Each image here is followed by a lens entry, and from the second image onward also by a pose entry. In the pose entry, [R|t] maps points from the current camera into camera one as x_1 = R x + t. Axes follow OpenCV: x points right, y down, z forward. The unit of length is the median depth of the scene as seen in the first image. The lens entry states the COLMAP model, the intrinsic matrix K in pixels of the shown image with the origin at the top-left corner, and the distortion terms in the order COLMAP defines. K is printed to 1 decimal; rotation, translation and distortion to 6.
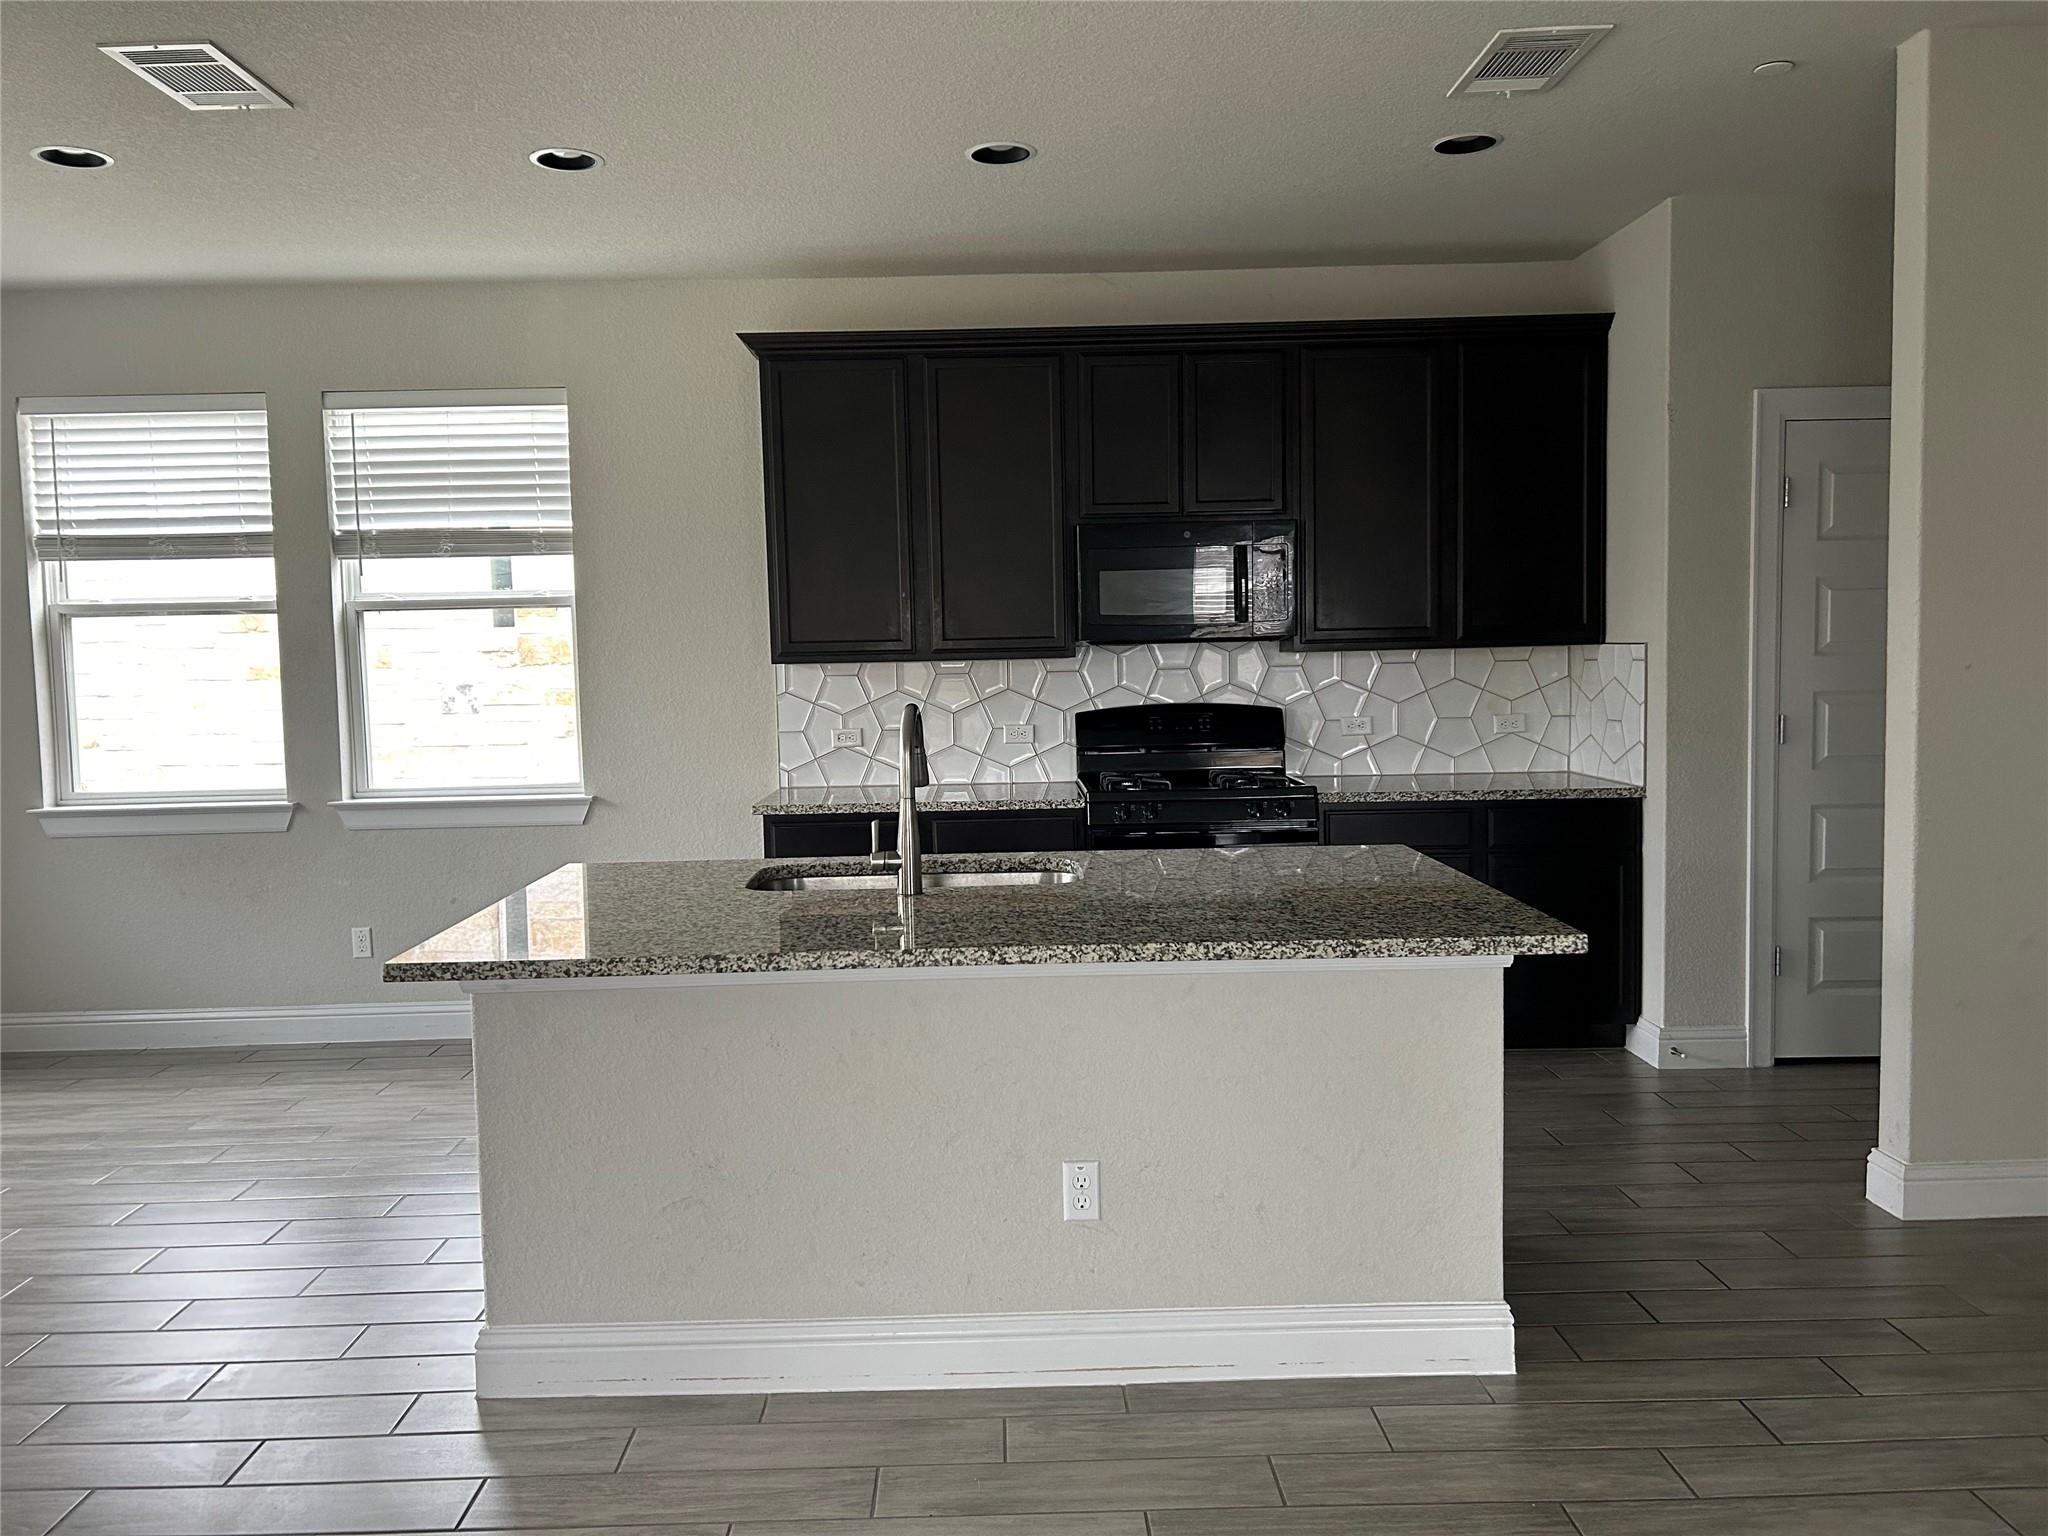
lens RADIAL K [[1532.5, 0, 1005.3], [0, 1532.5, 758.6], [0, 0, 1]] dist [0.064375, -0.070919]
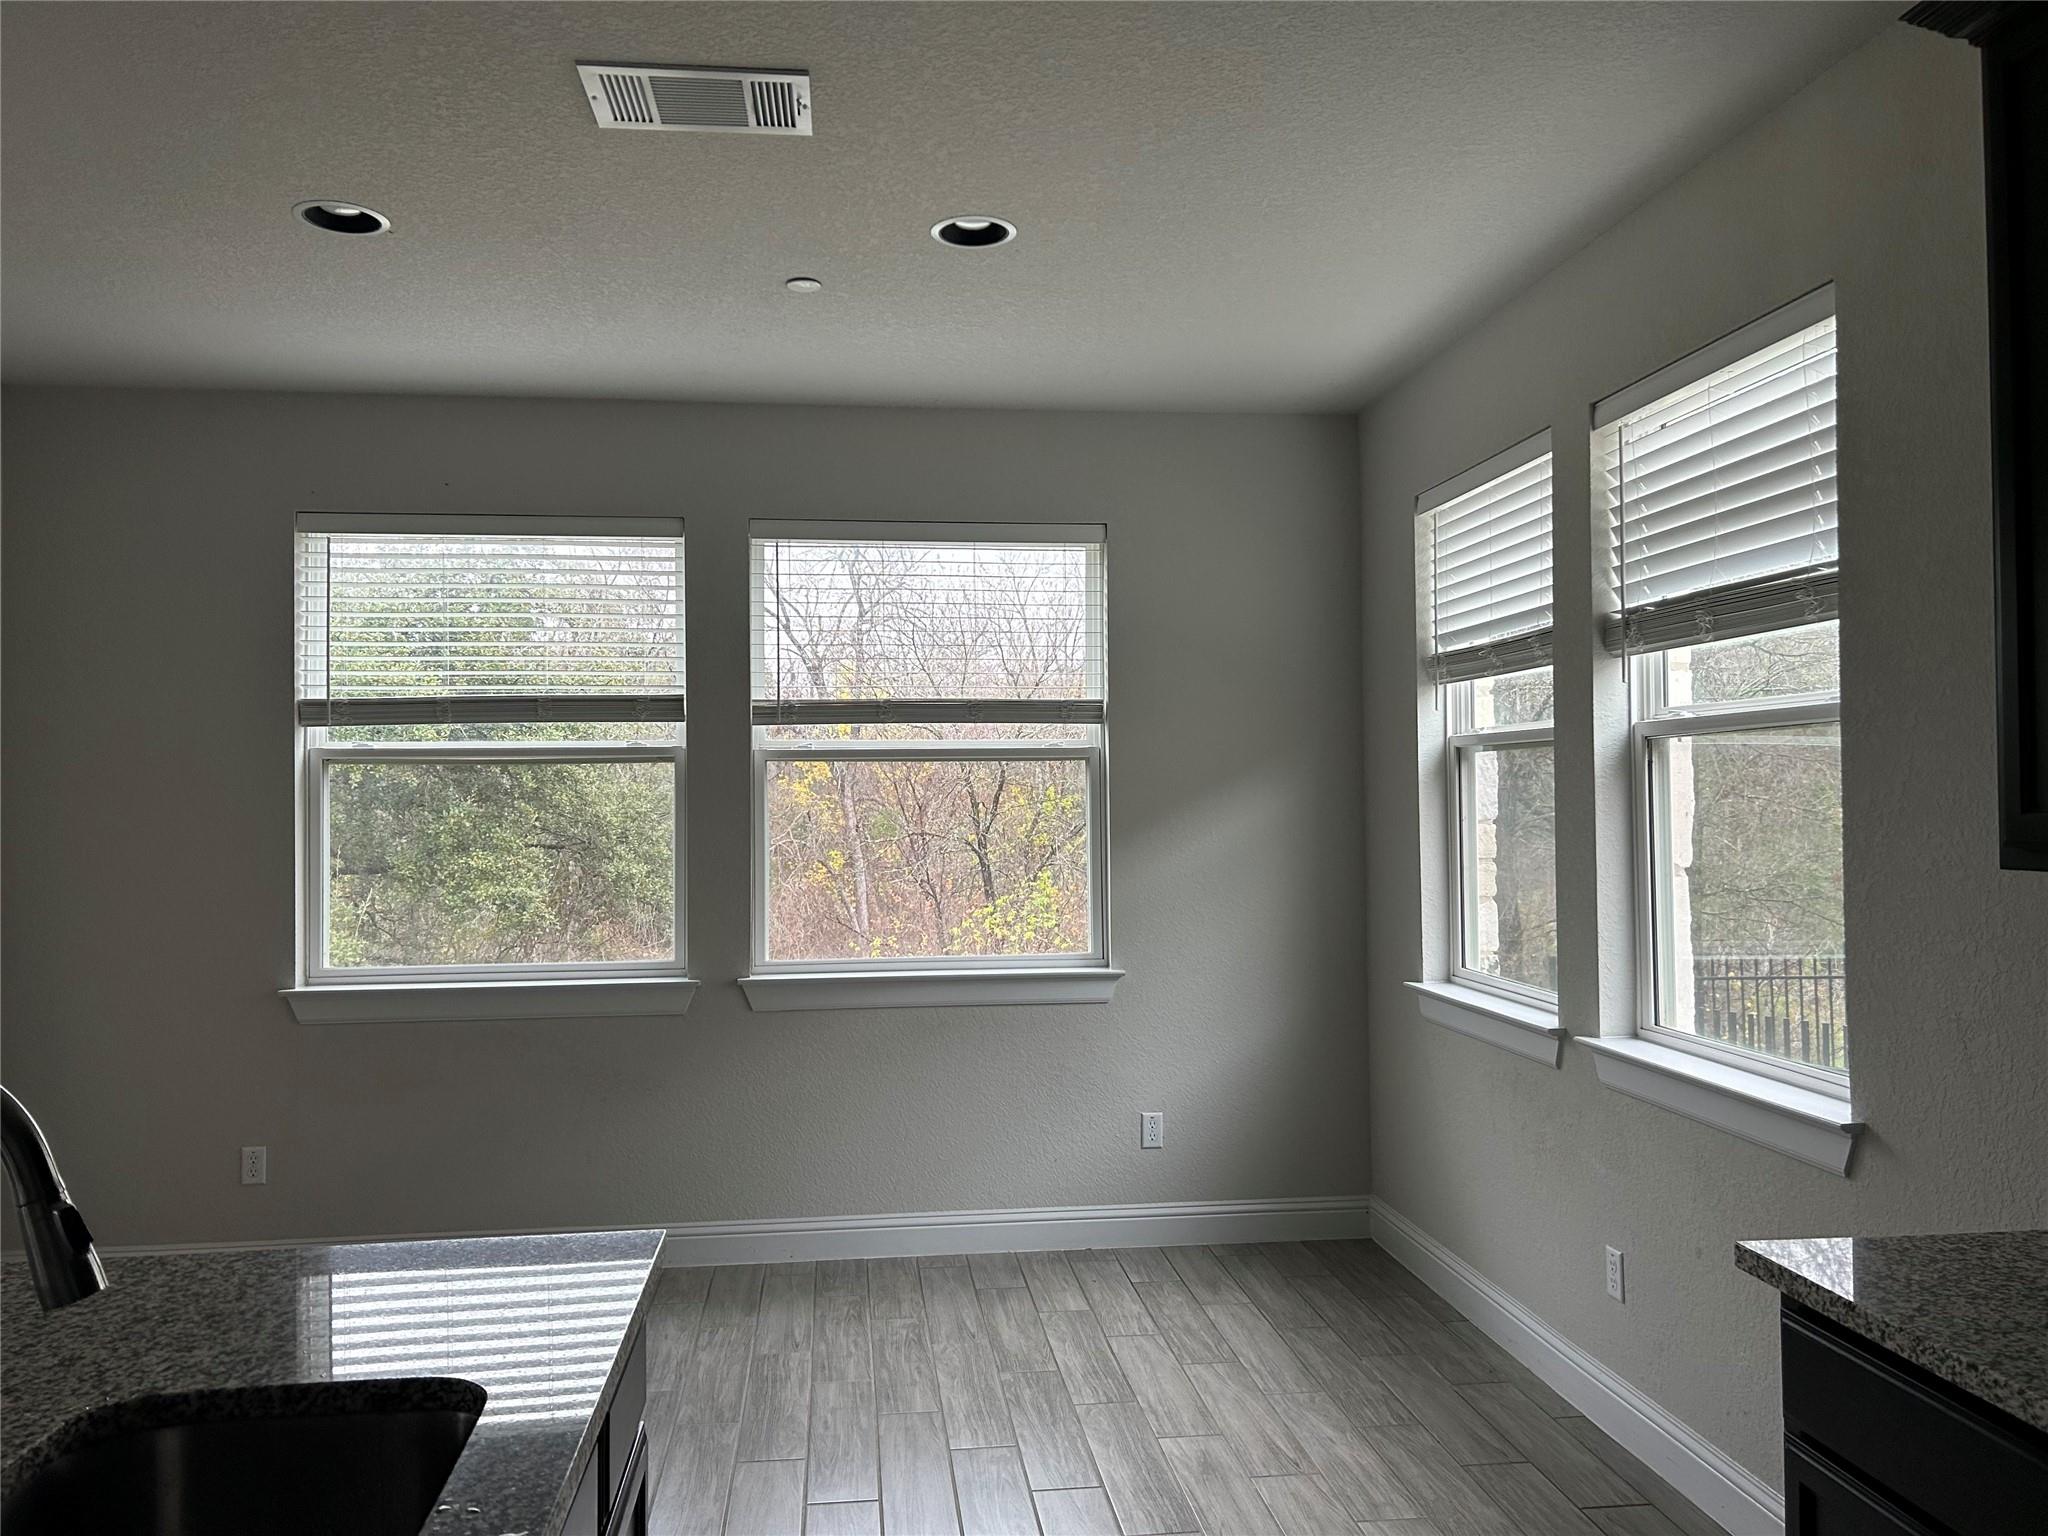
lens RADIAL K [[1532.5, 0, 1014.3], [0, 1532.5, 753.3], [0, 0, 1]] dist [0.064375, -0.070919]
pose [[0.104781, -0.005004, -0.994483, 0.191436], [-0.064932, 0.997819, -0.011862, -0.070803], [0.992373, 0.065816, 0.104228, 0.736799]]
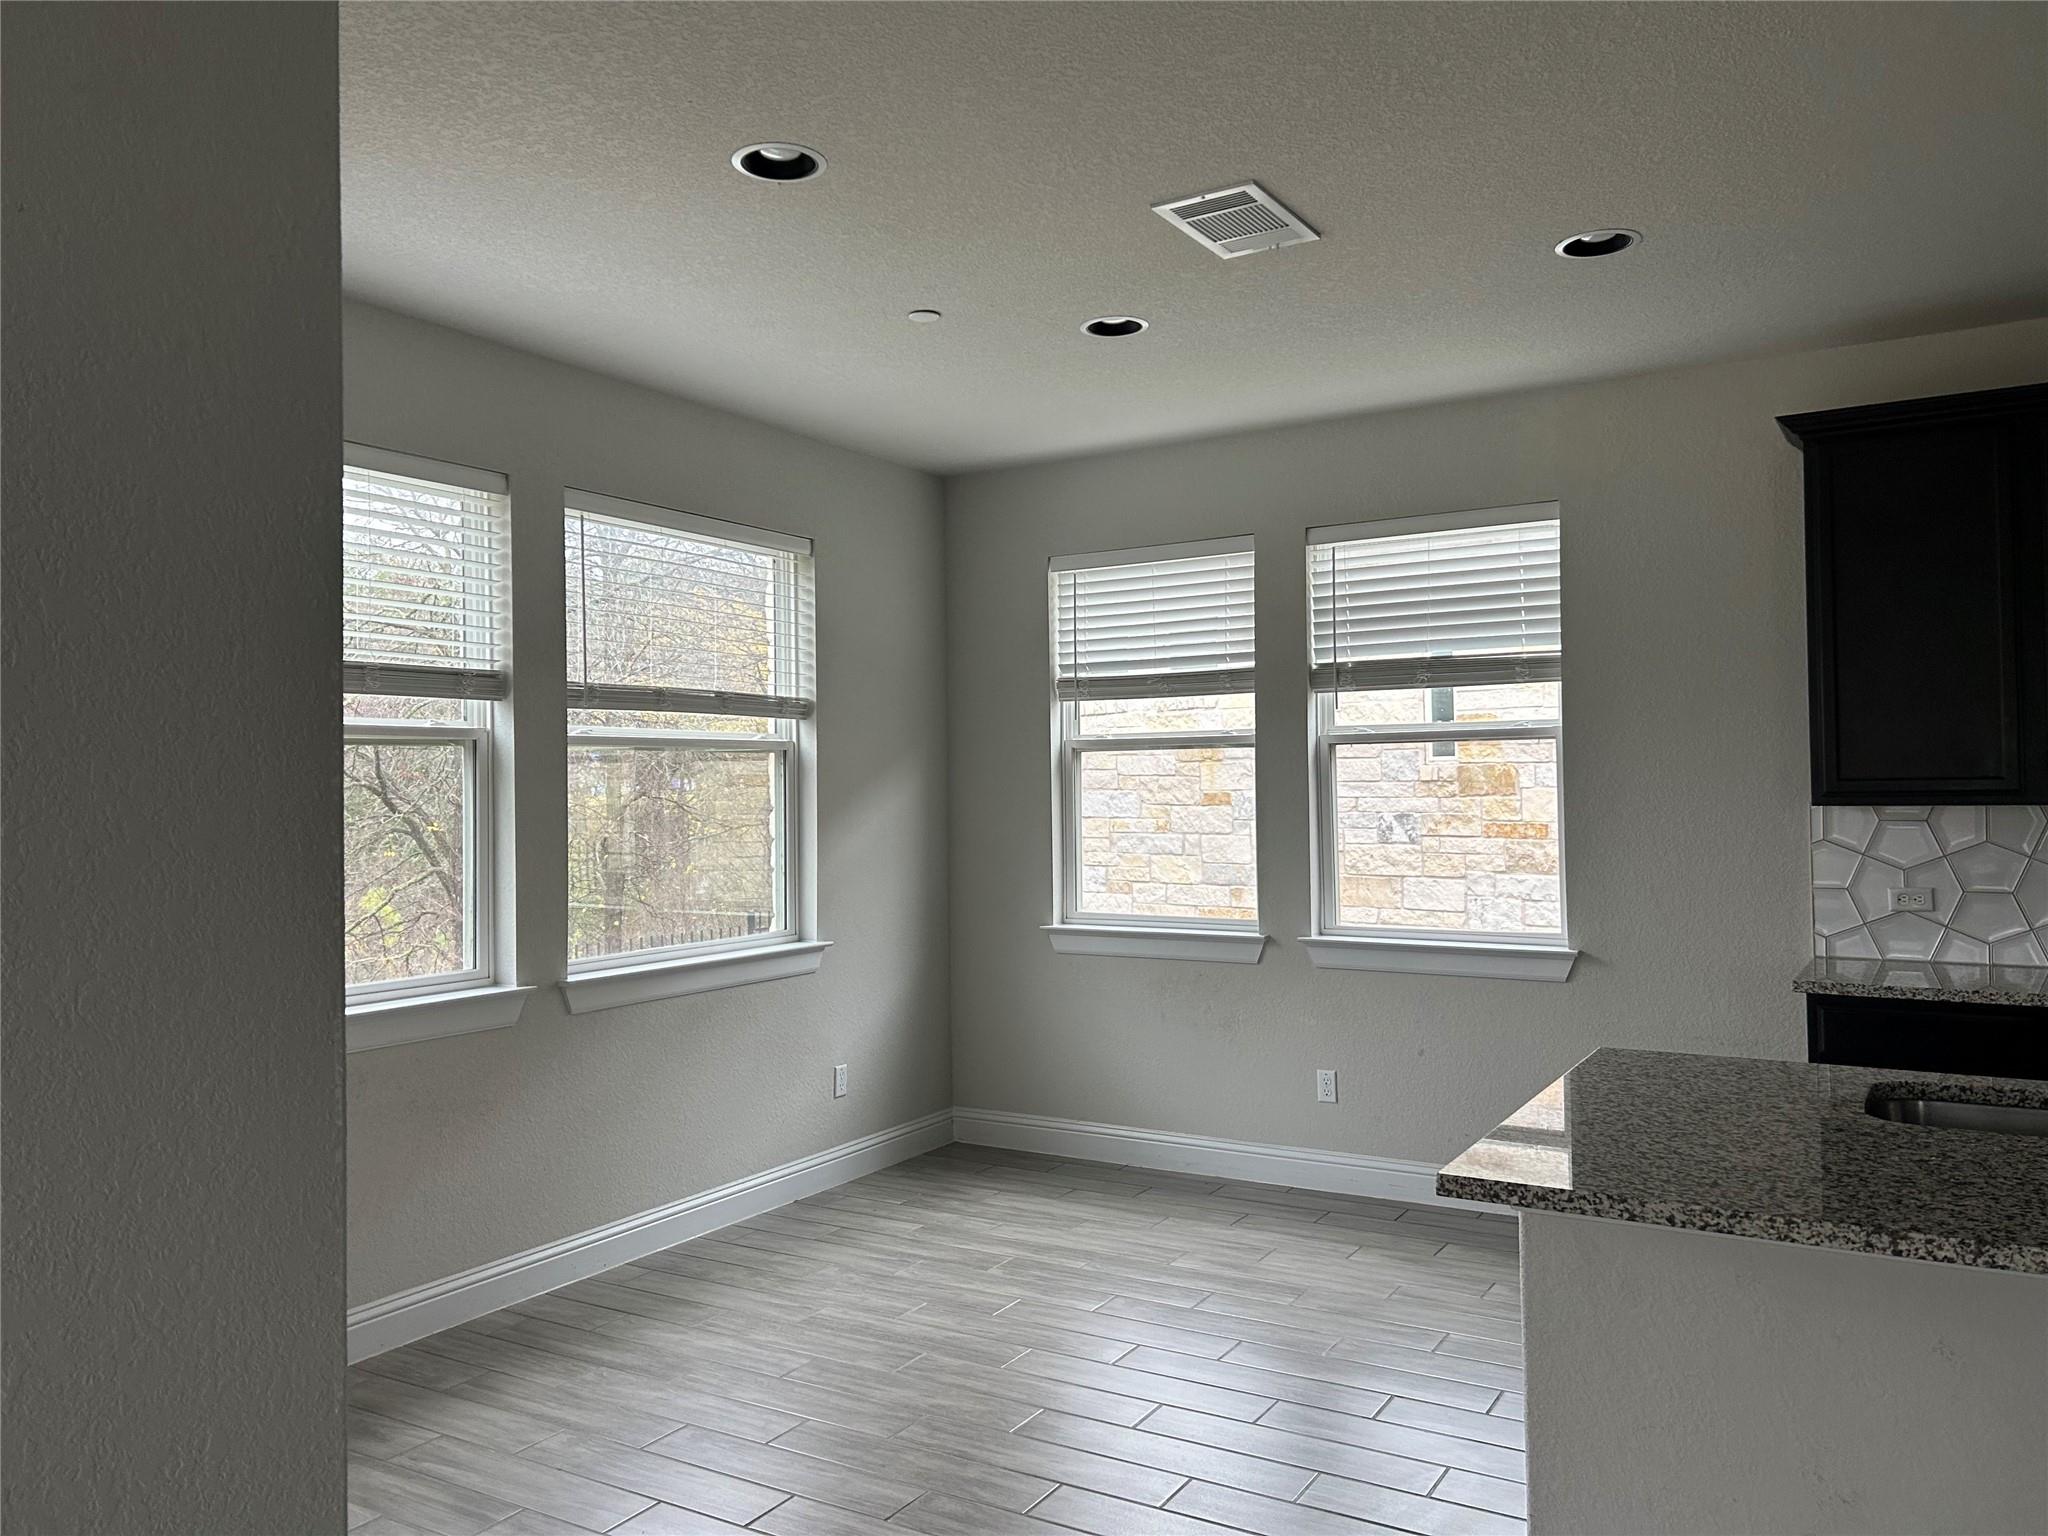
lens RADIAL K [[1532.5, 0, 1019.2], [0, 1532.5, 754.8], [0, 0, 1]] dist [0.064375, -0.070919]
pose [[0.847812, 0.000212, -0.530296, -0.072786], [-0.044165, 0.996554, -0.070210, -0.012203], [0.528454, 0.082946, 0.844900, 0.073520]]
